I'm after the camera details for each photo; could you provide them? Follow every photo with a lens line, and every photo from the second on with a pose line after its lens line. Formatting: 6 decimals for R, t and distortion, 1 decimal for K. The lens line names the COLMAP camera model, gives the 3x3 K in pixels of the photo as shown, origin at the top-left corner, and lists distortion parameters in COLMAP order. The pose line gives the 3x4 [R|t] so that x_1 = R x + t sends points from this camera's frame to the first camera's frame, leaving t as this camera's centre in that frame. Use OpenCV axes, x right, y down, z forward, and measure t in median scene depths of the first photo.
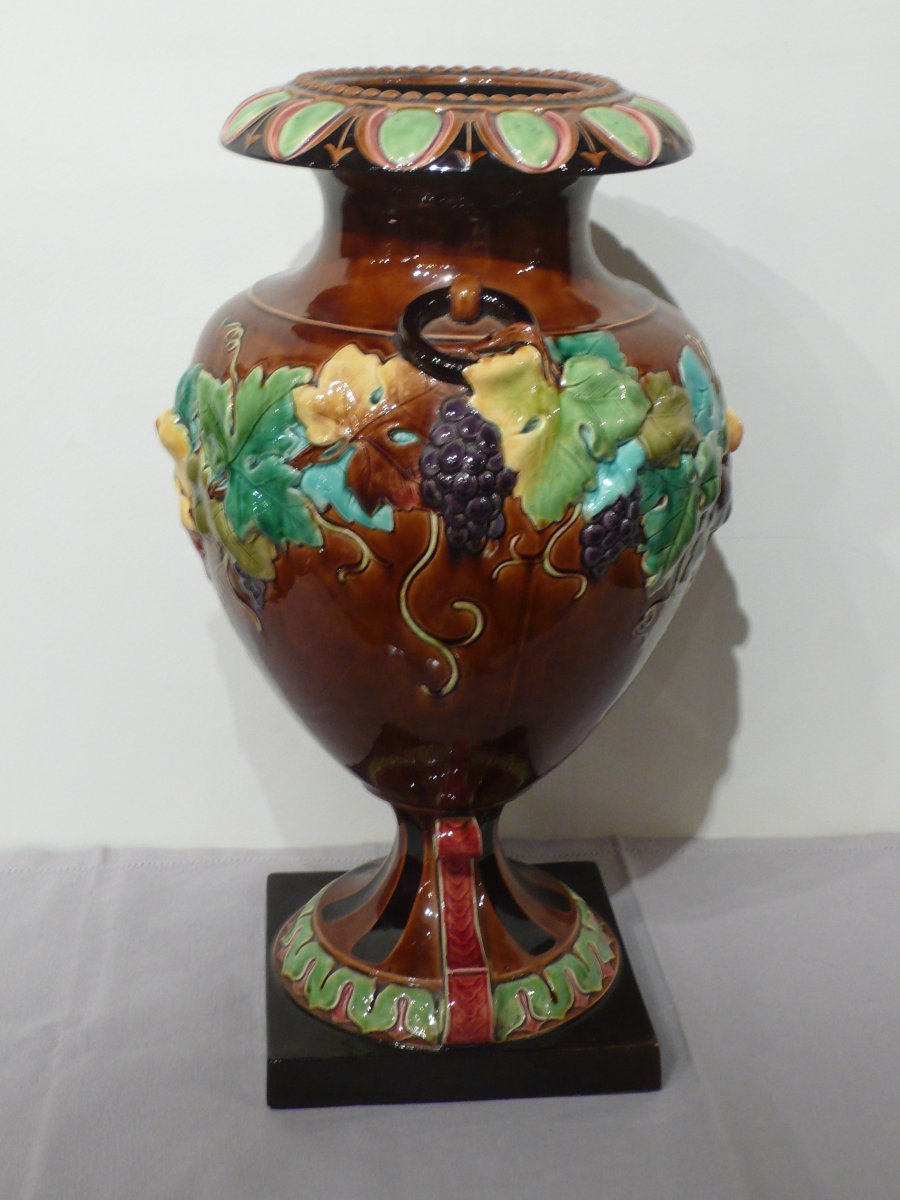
lens RADIAL K [[1831.9, 0, 457.3], [0, 1831.9, 597.6], [0, 0, 1]] dist [0.081727, 0.000000]
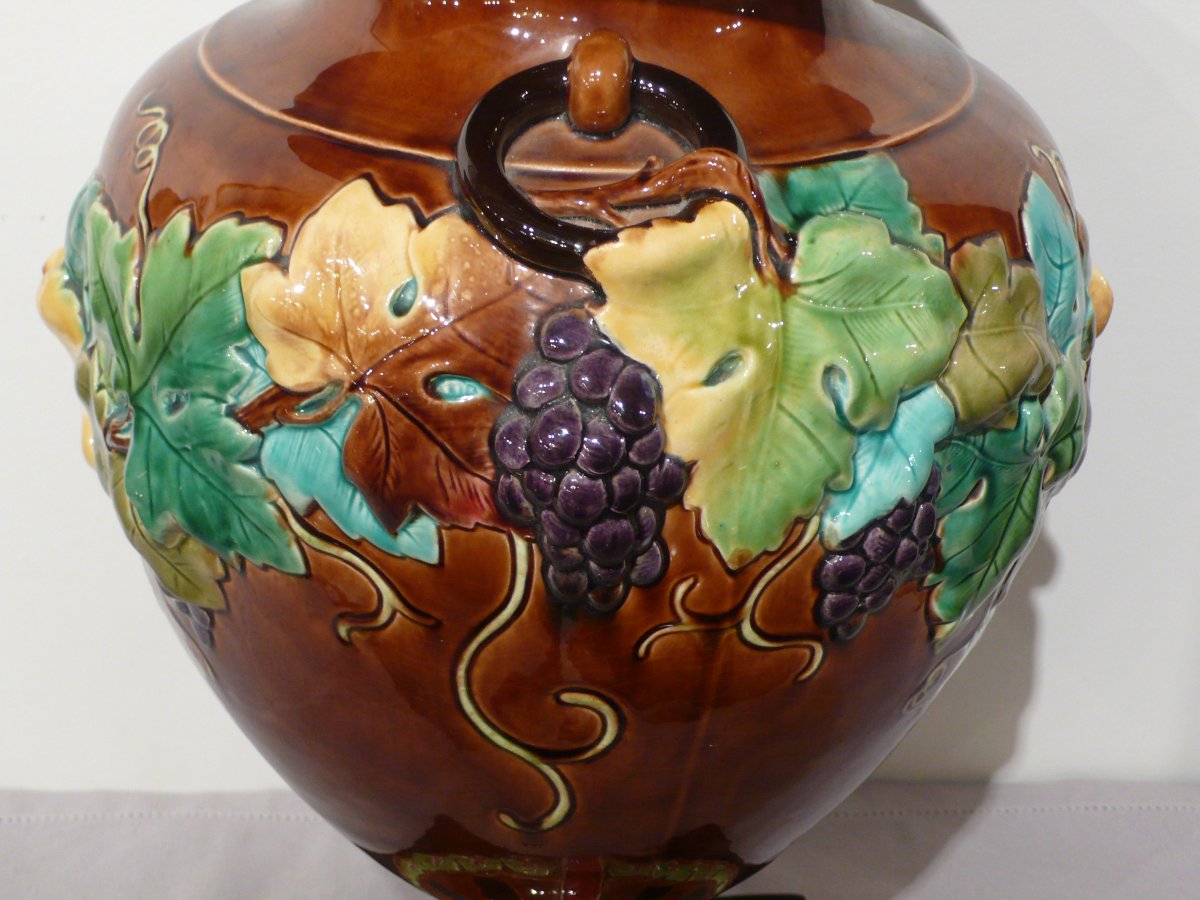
lens RADIAL K [[1831.9, 0, 591.4], [0, 1831.9, 451.4], [0, 0, 1]] dist [0.081727, 0.000000]
pose [[0.999159, 0.029492, -0.028493, 0.019219], [-0.025985, 0.992858, 0.116437, -0.123626], [0.031724, -0.115598, 0.992789, 0.503866]]
